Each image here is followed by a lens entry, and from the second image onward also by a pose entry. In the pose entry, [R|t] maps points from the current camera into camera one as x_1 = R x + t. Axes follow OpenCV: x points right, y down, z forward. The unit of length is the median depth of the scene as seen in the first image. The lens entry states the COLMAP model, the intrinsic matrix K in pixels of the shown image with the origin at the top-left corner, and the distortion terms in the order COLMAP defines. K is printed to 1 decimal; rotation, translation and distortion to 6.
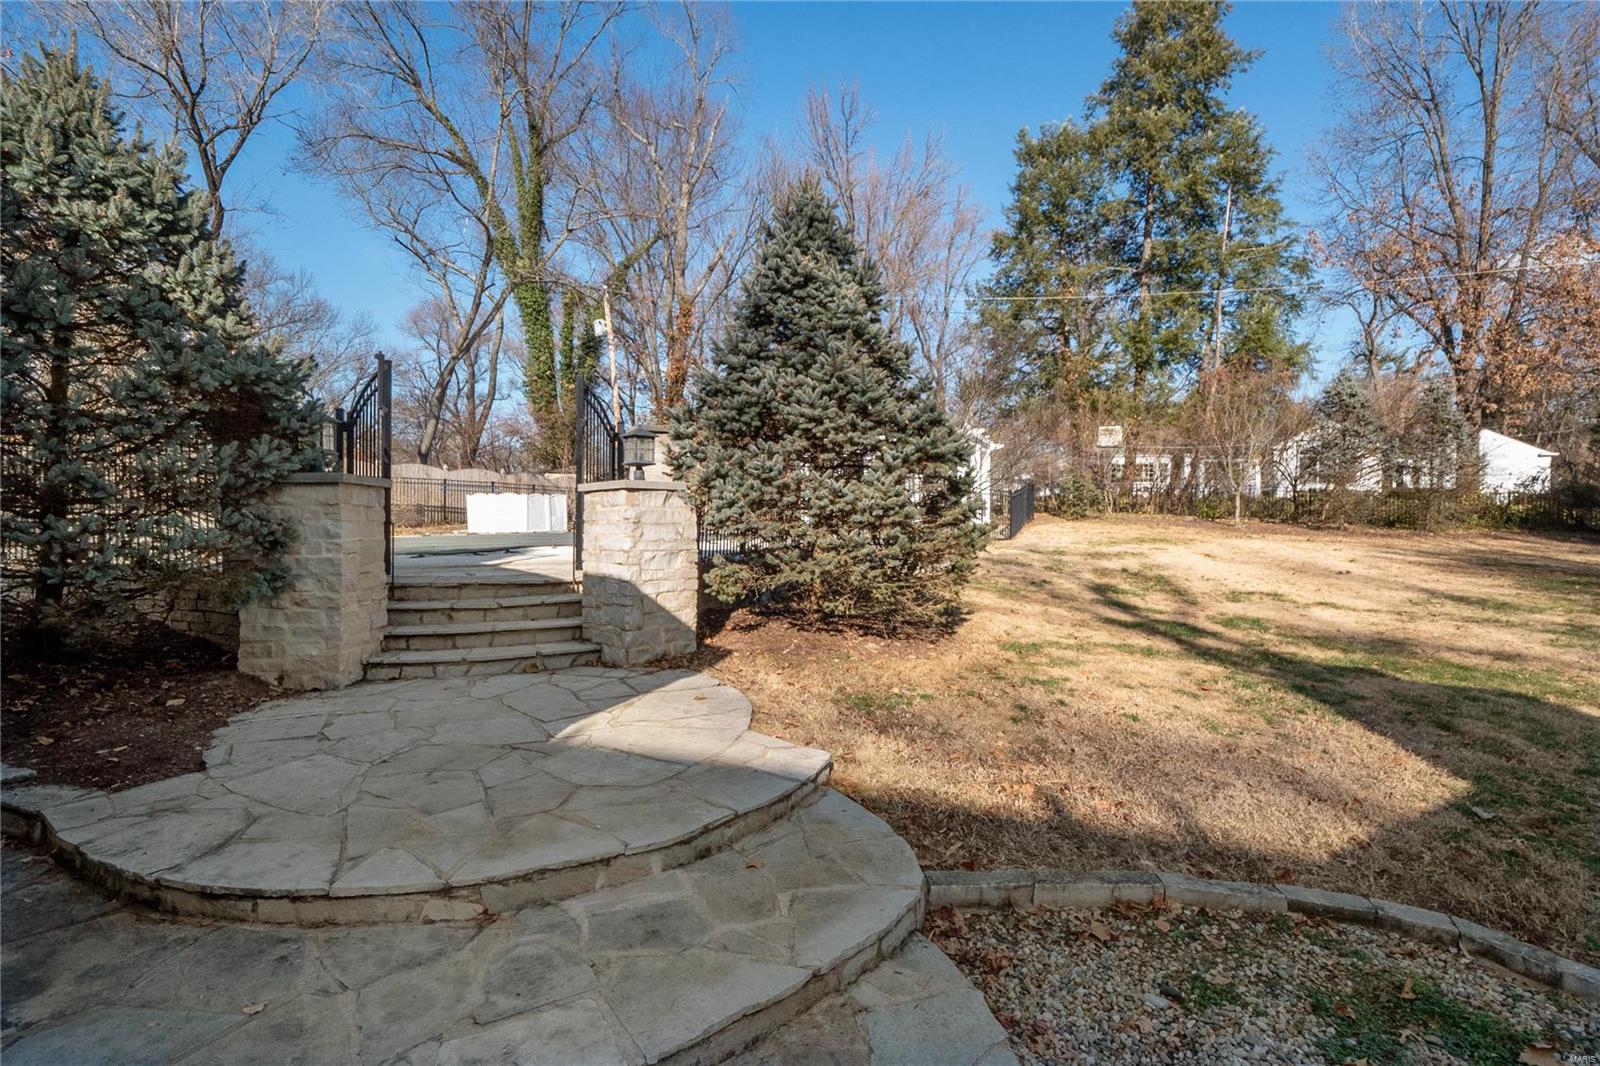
lens RADIAL K [[747.7, 0, 799.4], [0, 747.7, 525.8], [0, 0, 1]] dist [-0.004651, -0.000486]
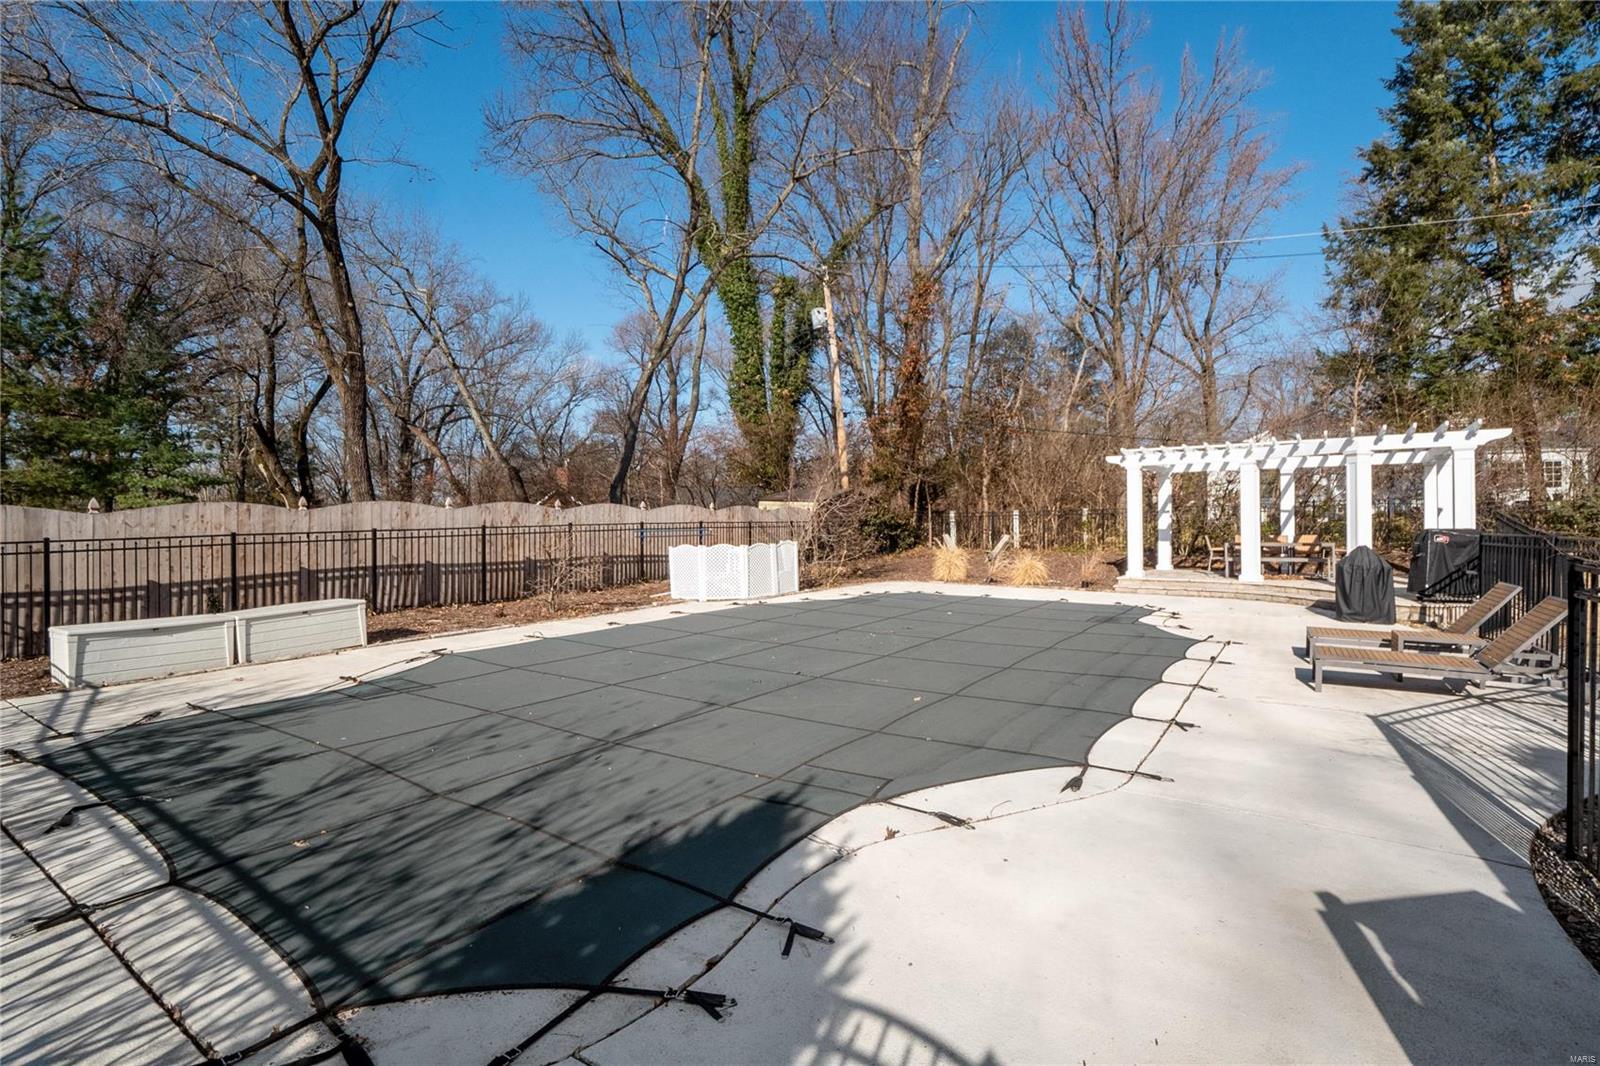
lens RADIAL K [[747.7, 0, 803.3], [0, 747.7, 538.3], [0, 0, 1]] dist [-0.004651, -0.000486]
pose [[0.970235, -0.003846, -0.242137, -0.078742], [0.007547, 0.999868, 0.014359, -0.032771], [0.242050, -0.015759, 0.970136, 0.181142]]
